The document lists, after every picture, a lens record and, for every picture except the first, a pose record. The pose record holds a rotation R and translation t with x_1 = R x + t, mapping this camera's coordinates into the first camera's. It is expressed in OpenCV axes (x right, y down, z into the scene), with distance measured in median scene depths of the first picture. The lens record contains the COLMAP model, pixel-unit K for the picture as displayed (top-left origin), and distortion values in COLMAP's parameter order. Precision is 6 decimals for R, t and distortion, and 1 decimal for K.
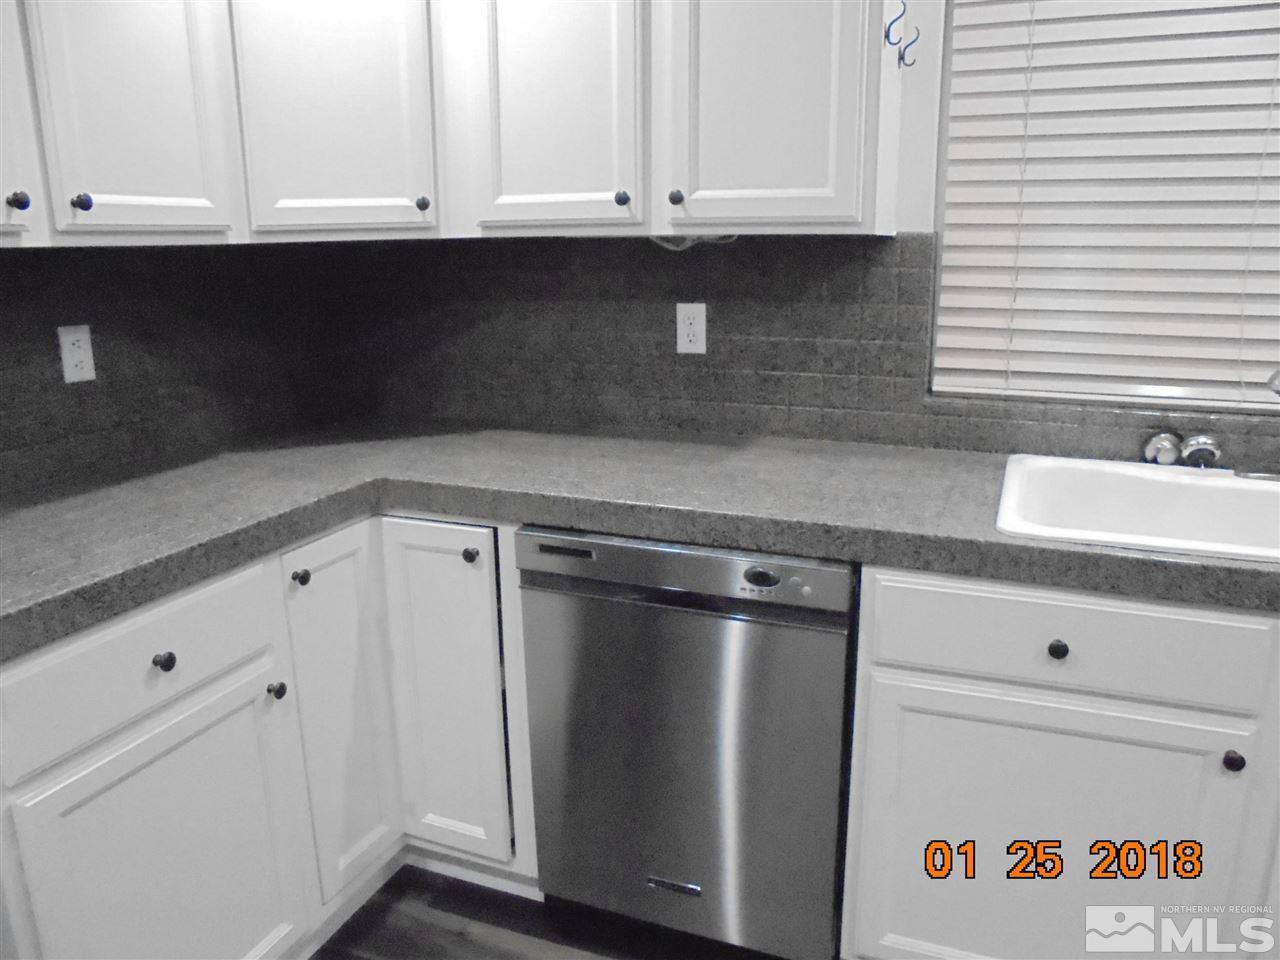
lens RADIAL K [[948.4, 0, 646.8], [0, 948.4, 498.9], [0, 0, 1]] dist [-0.112302, 0.067711]
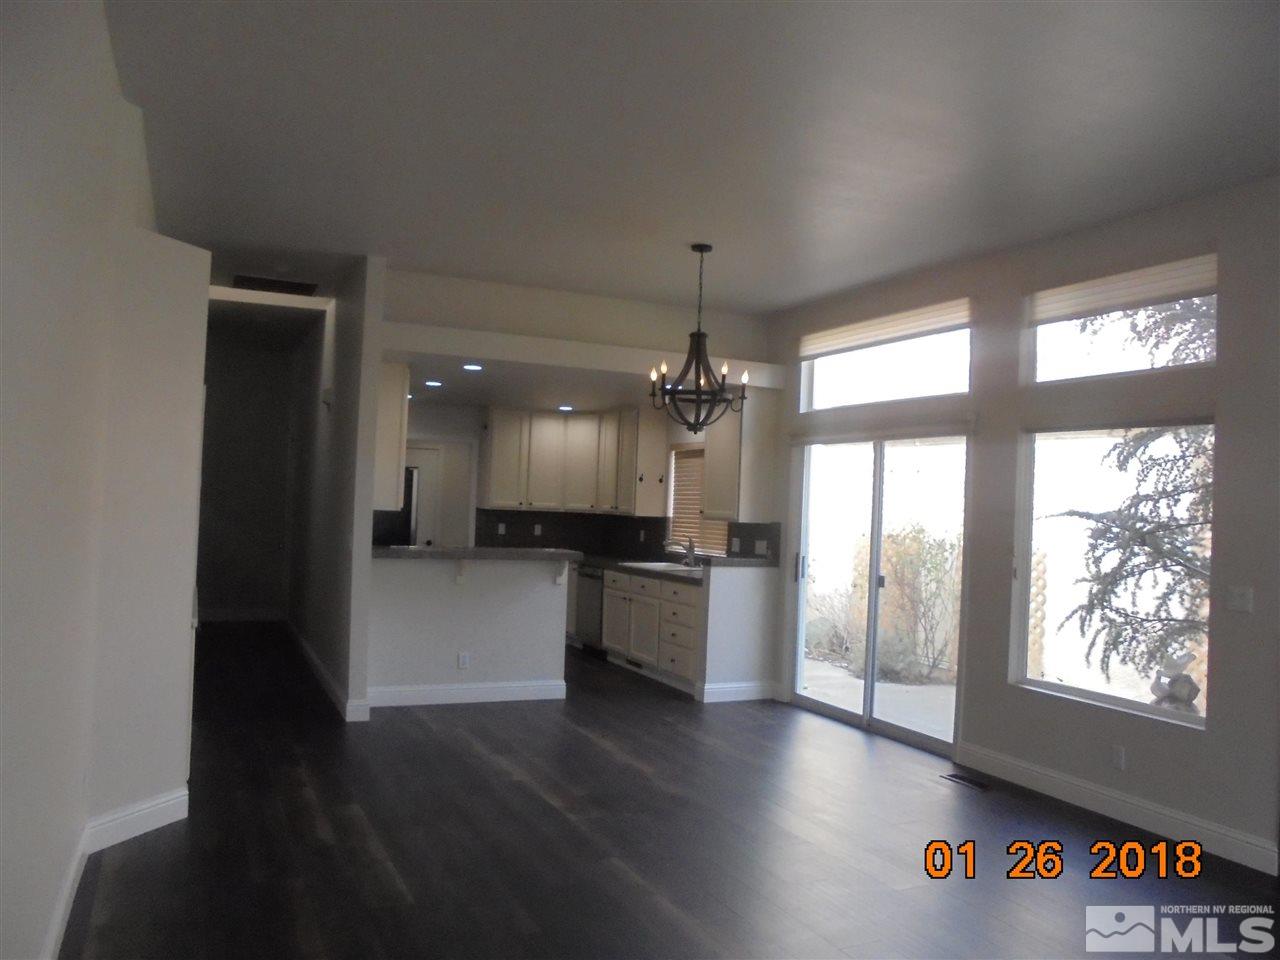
lens RADIAL K [[972.4, 0, 641.2], [0, 972.4, 486.9], [0, 0, 1]] dist [-0.089331, 0.026653]
pose [[0.747382, 0.032156, -0.663615, 3.659125], [-0.221759, 0.953621, -0.203542, 0.637211], [0.626293, 0.299287, 0.719851, -2.830100]]
